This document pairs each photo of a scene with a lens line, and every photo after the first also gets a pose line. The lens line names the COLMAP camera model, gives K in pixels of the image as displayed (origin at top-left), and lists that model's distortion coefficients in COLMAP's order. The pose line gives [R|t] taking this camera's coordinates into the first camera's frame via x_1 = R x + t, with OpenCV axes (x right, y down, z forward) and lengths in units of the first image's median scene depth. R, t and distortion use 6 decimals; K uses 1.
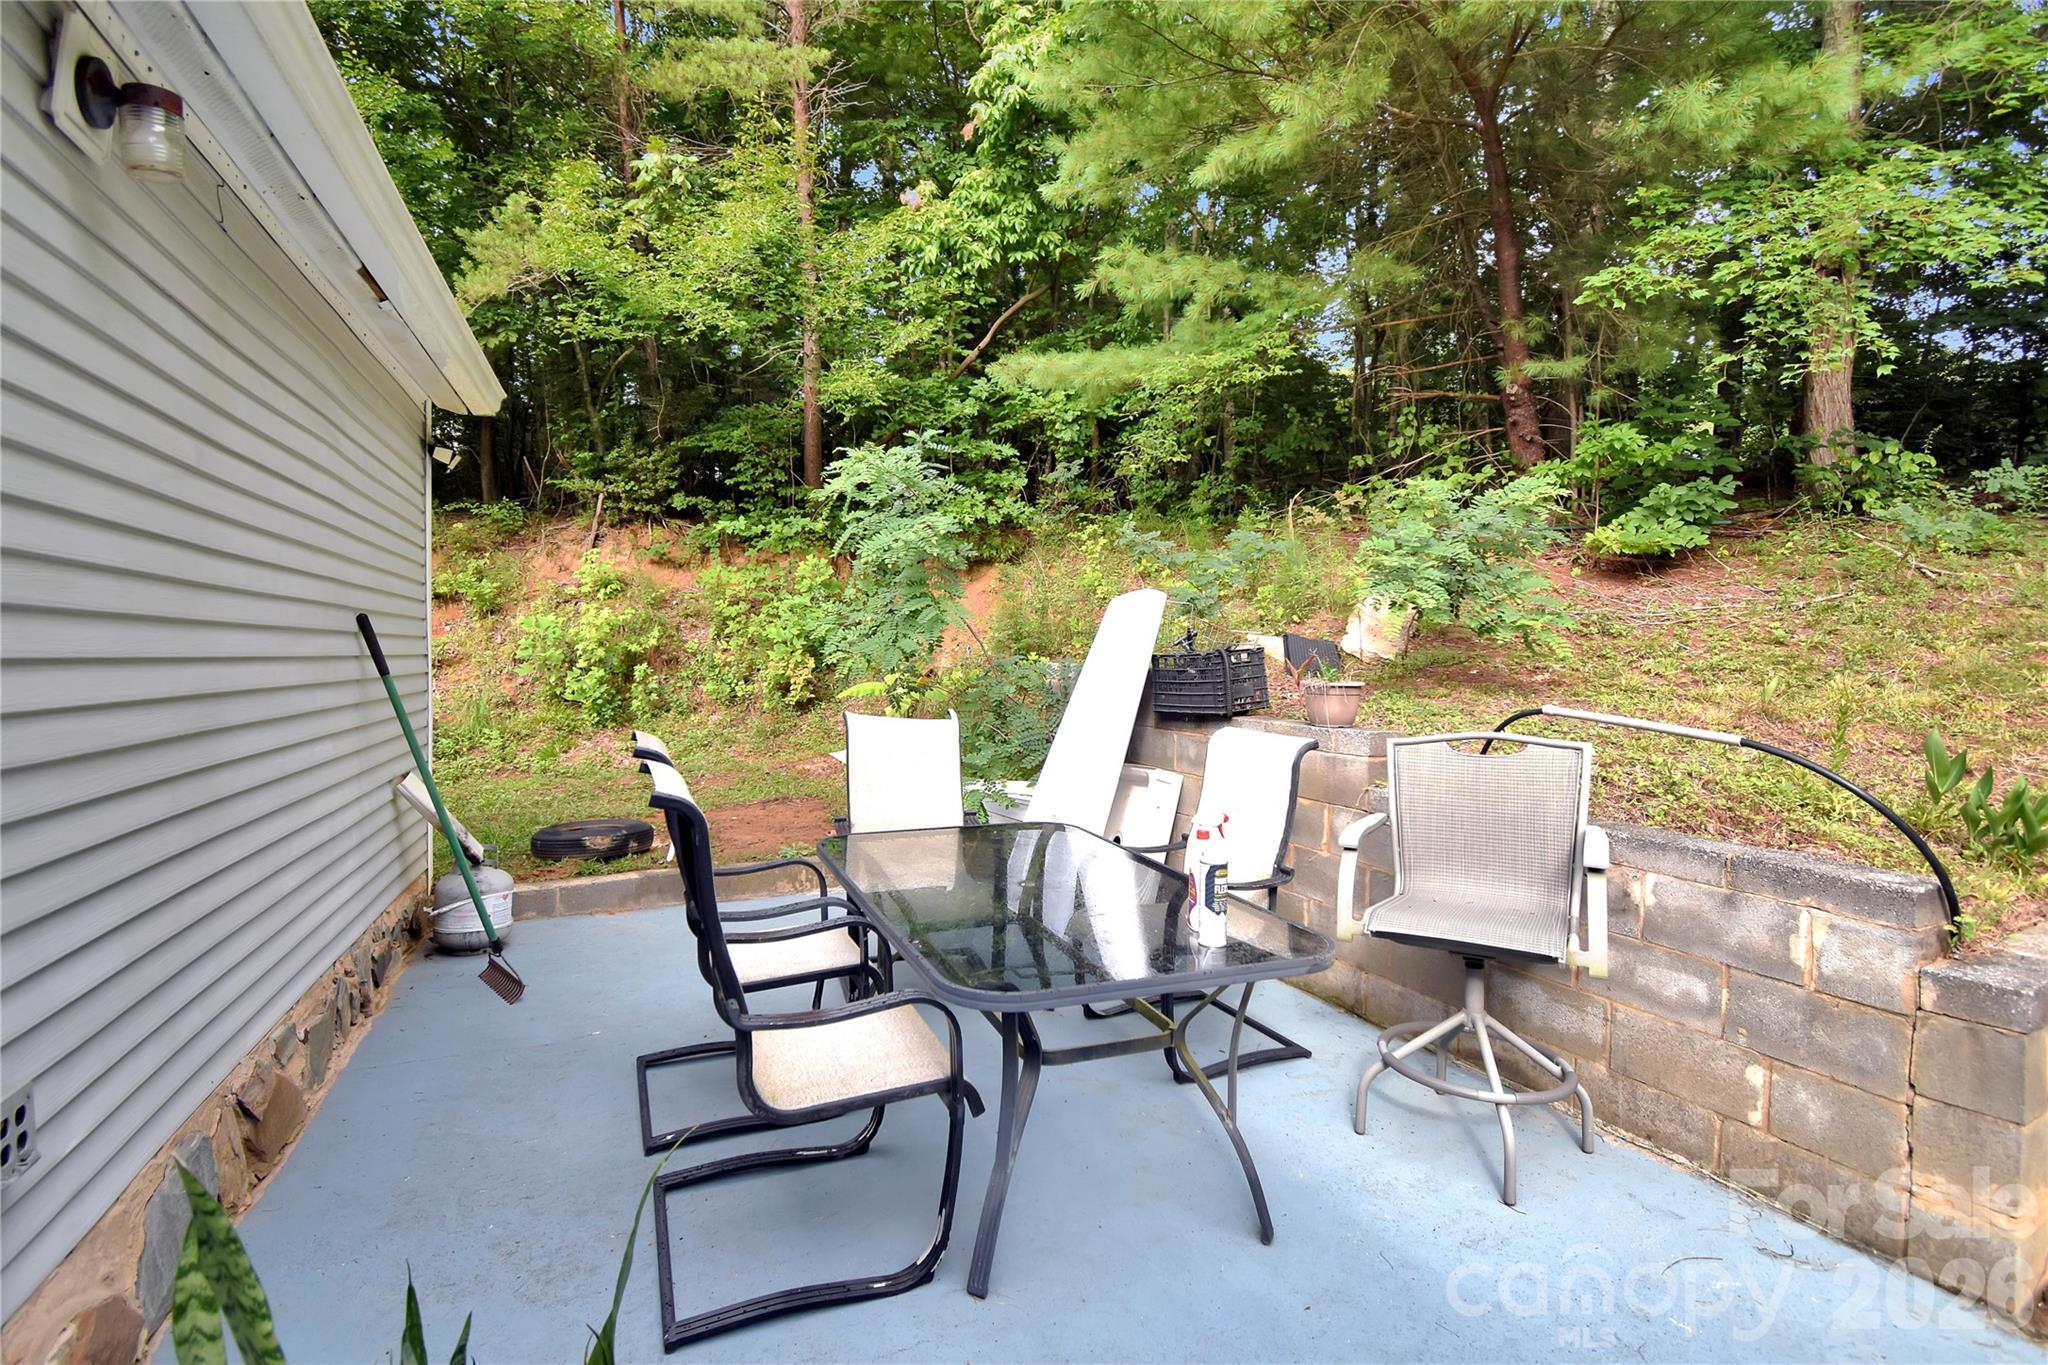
lens RADIAL K [[1060.4, 0, 1084.3], [0, 1060.4, 637.4], [0, 0, 1]] dist [0.013224, -0.020200]
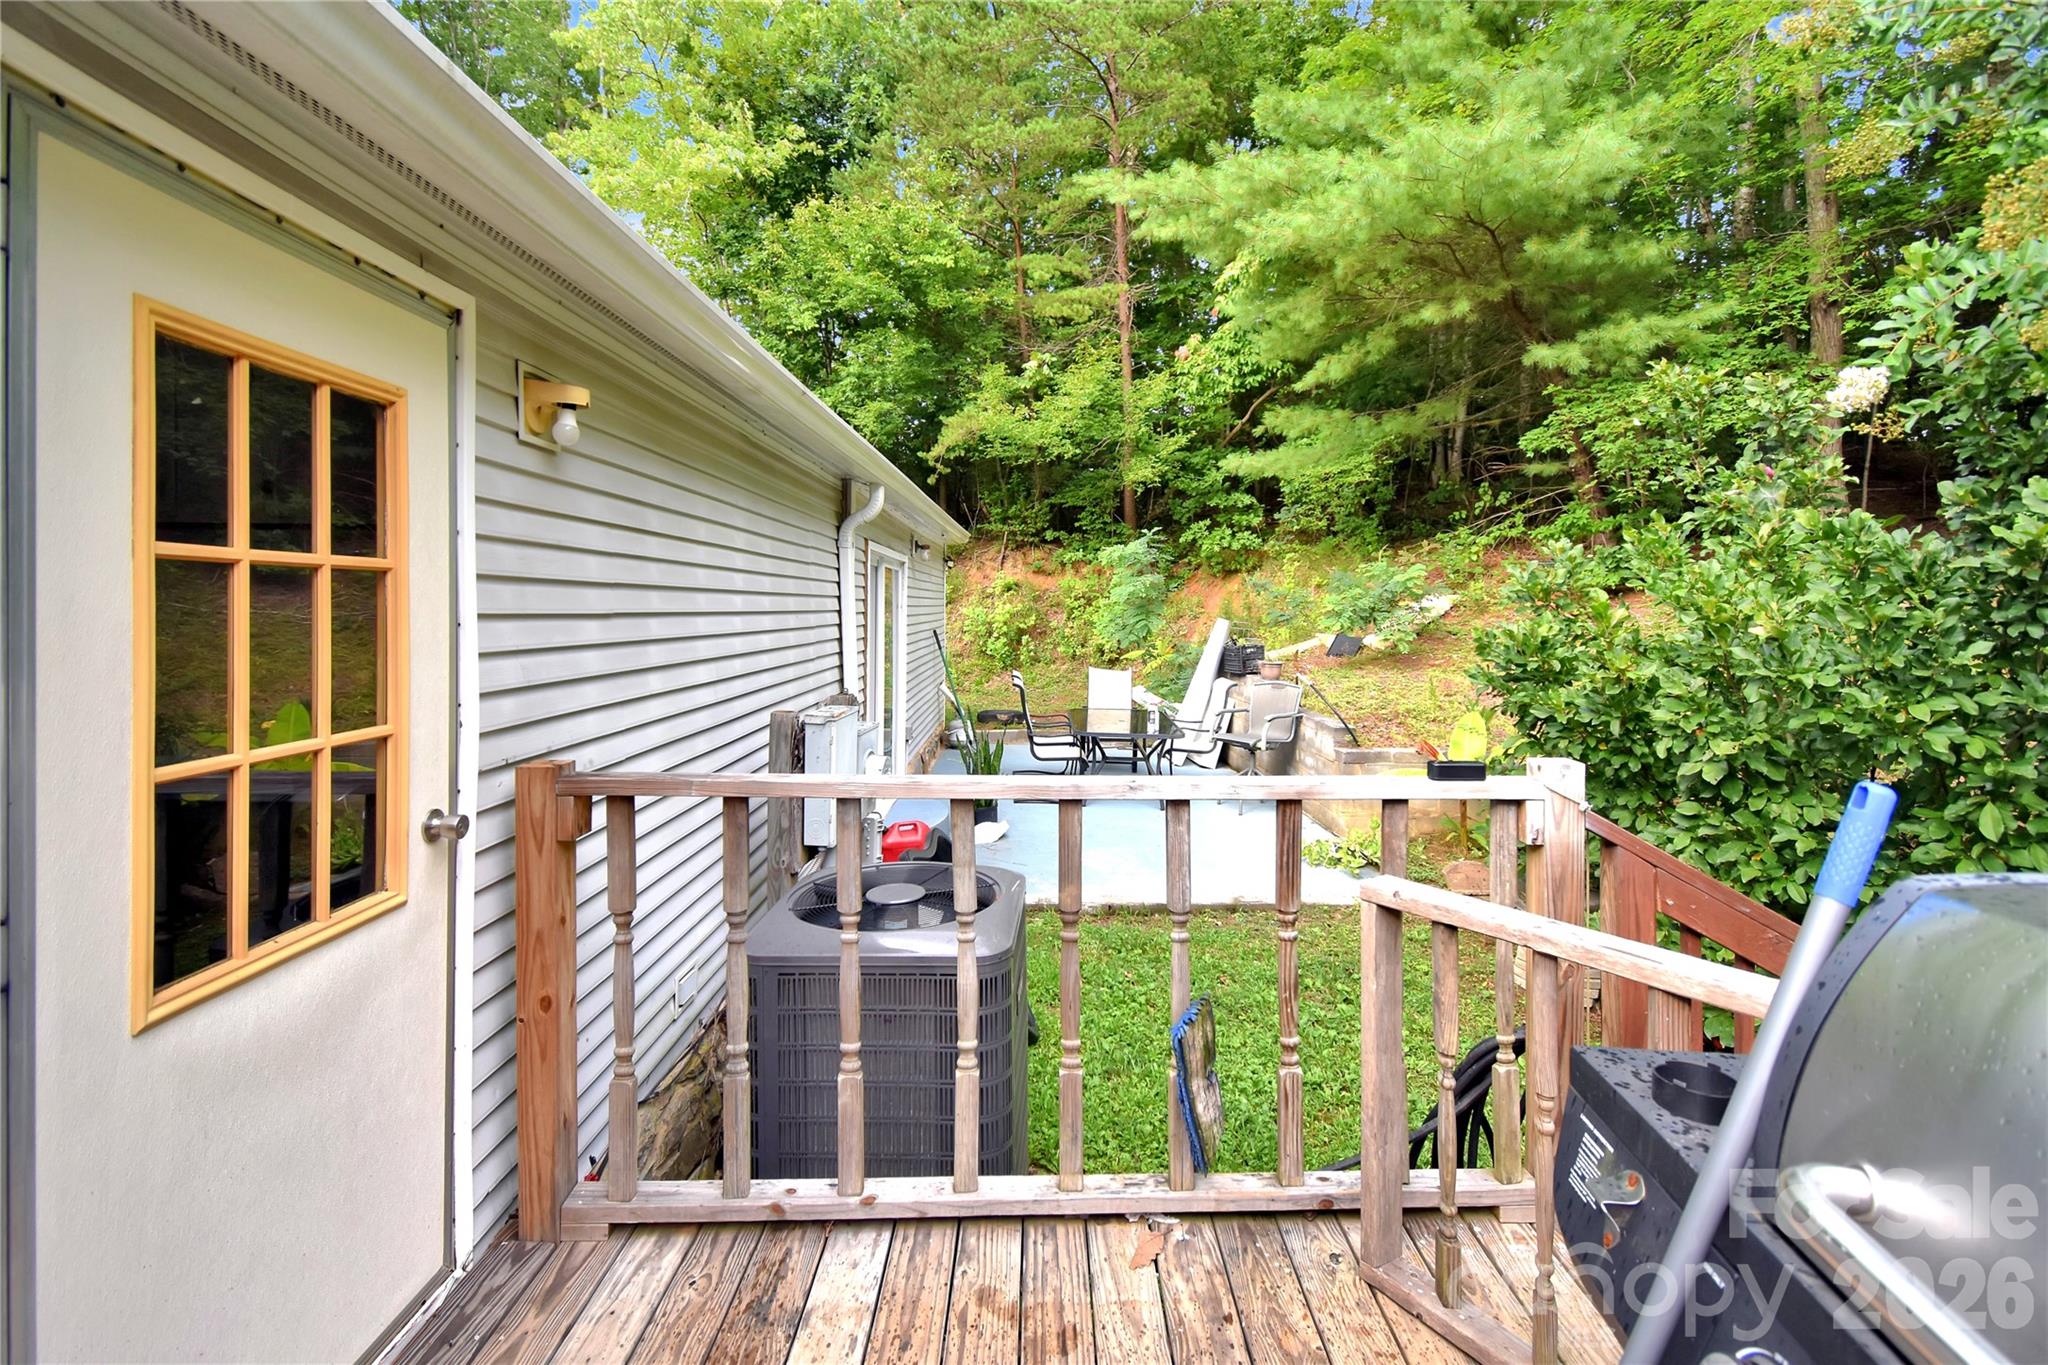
lens RADIAL K [[1060.4, 0, 1084.3], [0, 1060.4, 637.4], [0, 0, 1]] dist [0.013224, -0.020200]
pose [[0.937739, 0.027992, -0.346211, 0.272747], [-0.013464, 0.998928, 0.044298, -0.048105], [0.347079, -0.036879, 0.937110, -0.592650]]
